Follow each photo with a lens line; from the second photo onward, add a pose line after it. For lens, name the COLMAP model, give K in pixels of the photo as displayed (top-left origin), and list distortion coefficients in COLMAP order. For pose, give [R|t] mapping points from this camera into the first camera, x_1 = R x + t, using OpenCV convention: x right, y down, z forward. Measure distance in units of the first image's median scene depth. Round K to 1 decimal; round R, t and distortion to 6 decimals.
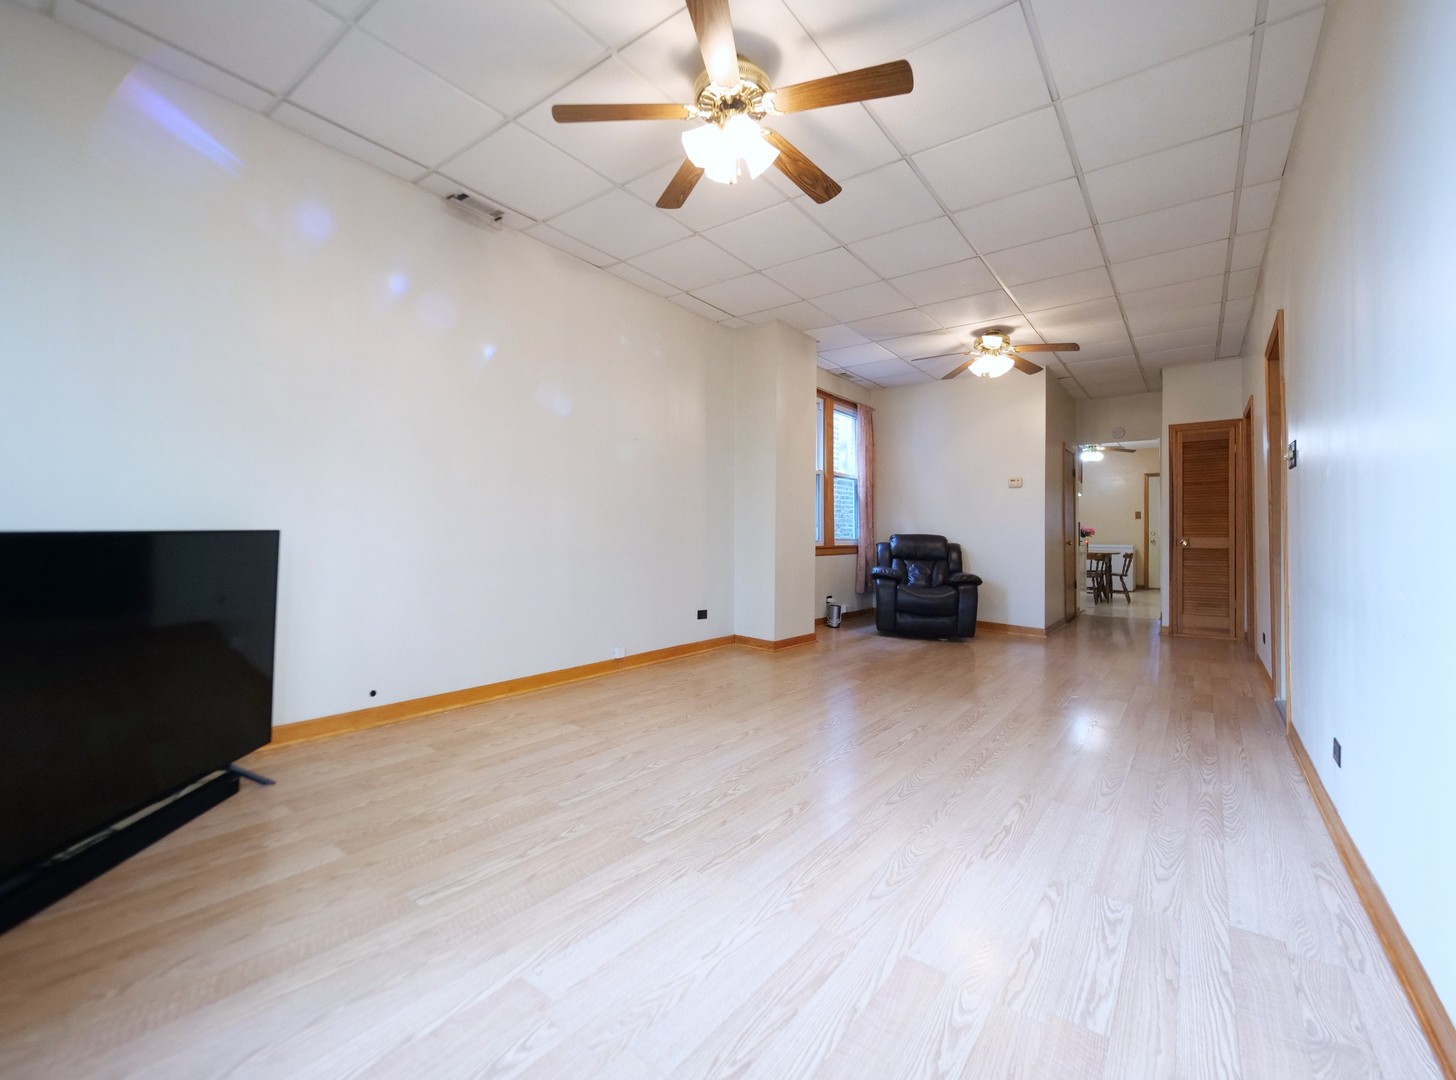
lens RADIAL K [[622.8, 0, 726.1], [0, 622.8, 539.0], [0, 0, 1]] dist [-0.002263, -0.002296]
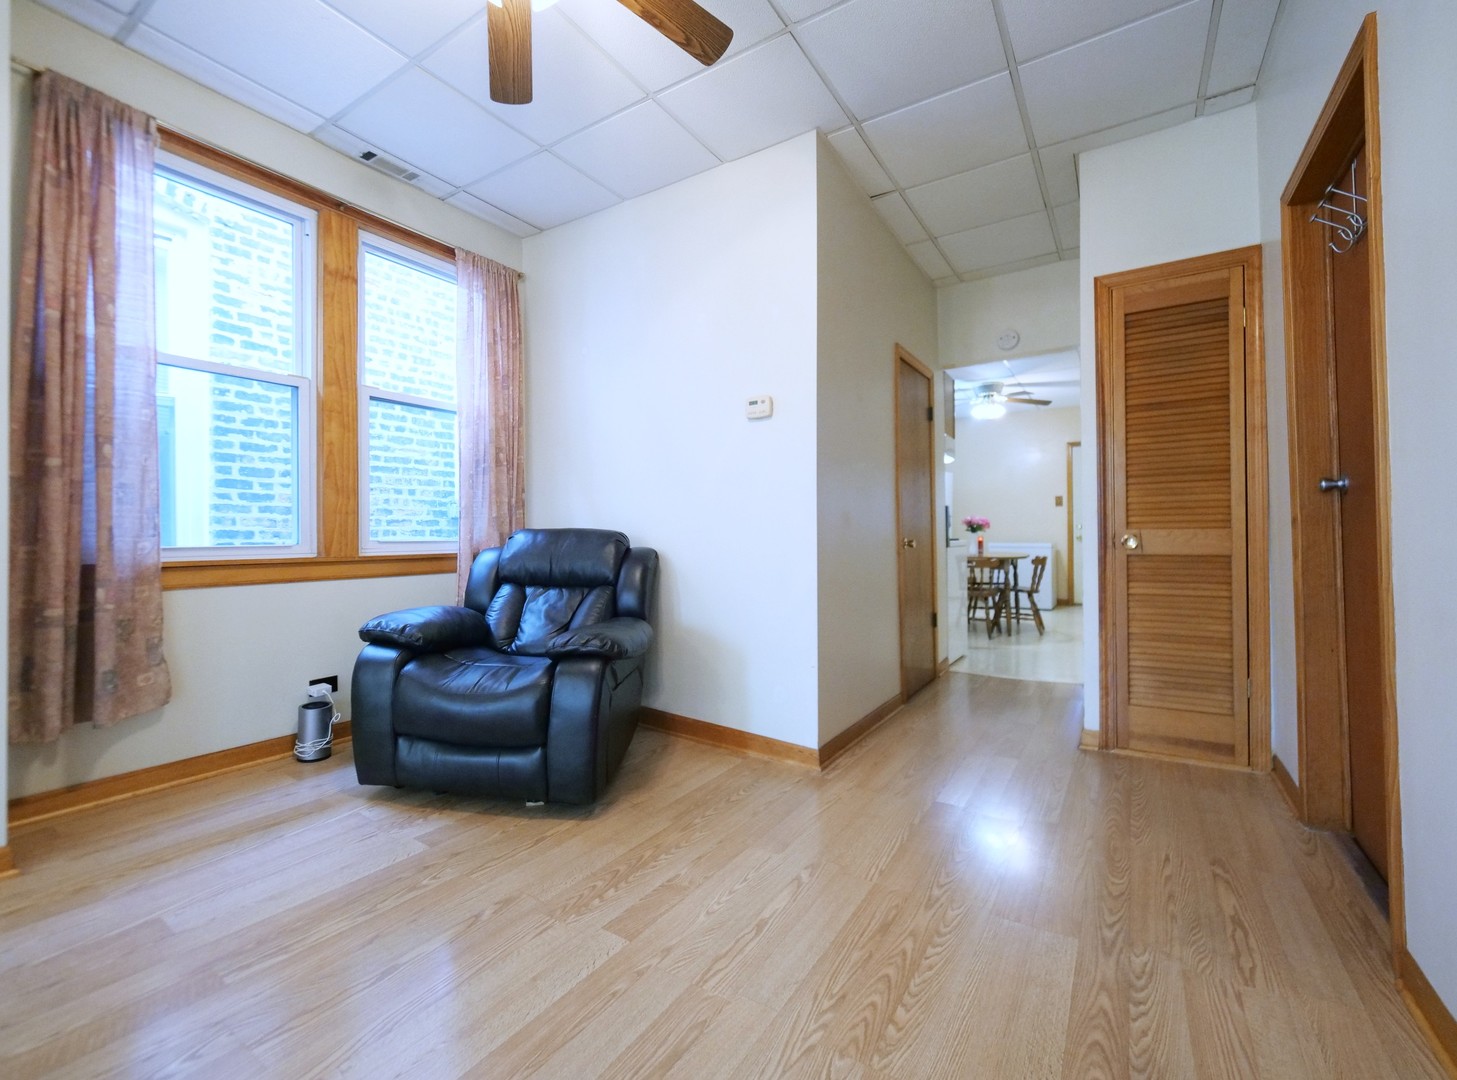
lens RADIAL K [[623.2, 0, 725.9], [0, 623.2, 535.1], [0, 0, 1]] dist [-0.002263, -0.002296]
pose [[0.997155, -0.008517, 0.074898, 0.400919], [0.008887, 0.999950, -0.004598, 0.000823], [-0.074855, 0.005250, 0.997181, 0.557142]]
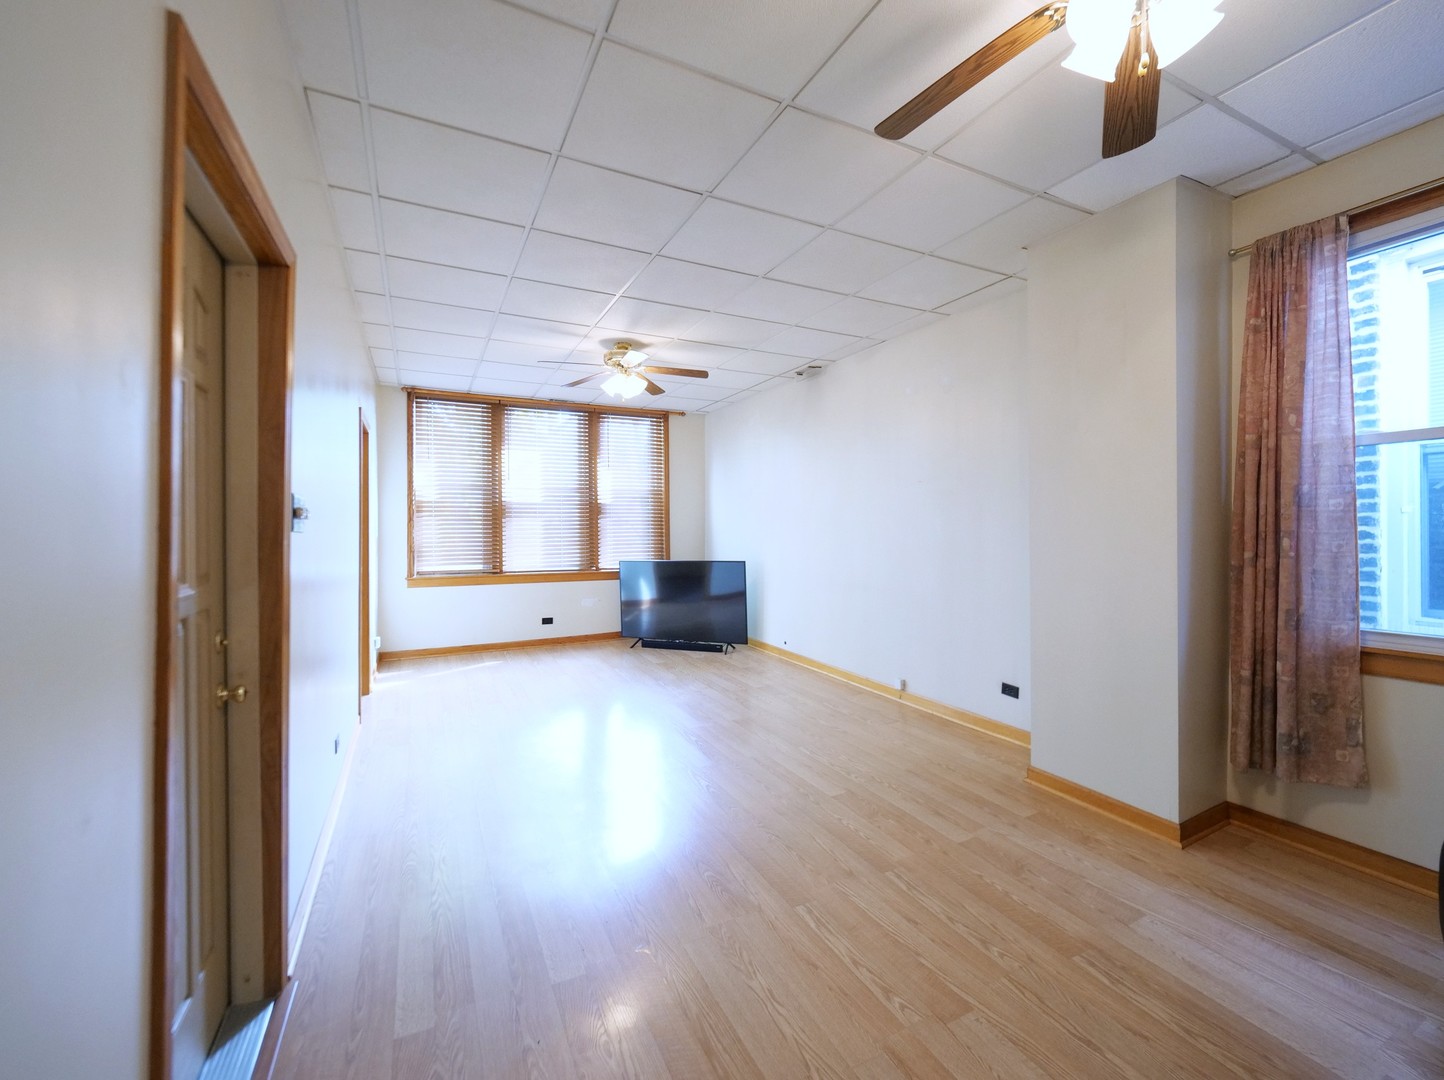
lens RADIAL K [[617.6, 0, 721.5], [0, 617.6, 532.2], [0, 0, 1]] dist [-0.002263, -0.002296]
pose [[-0.458994, 0.004995, -0.888425, 0.572234], [0.001074, 0.999987, 0.005067, -0.051274], [0.888438, 0.001372, -0.458994, 0.752588]]
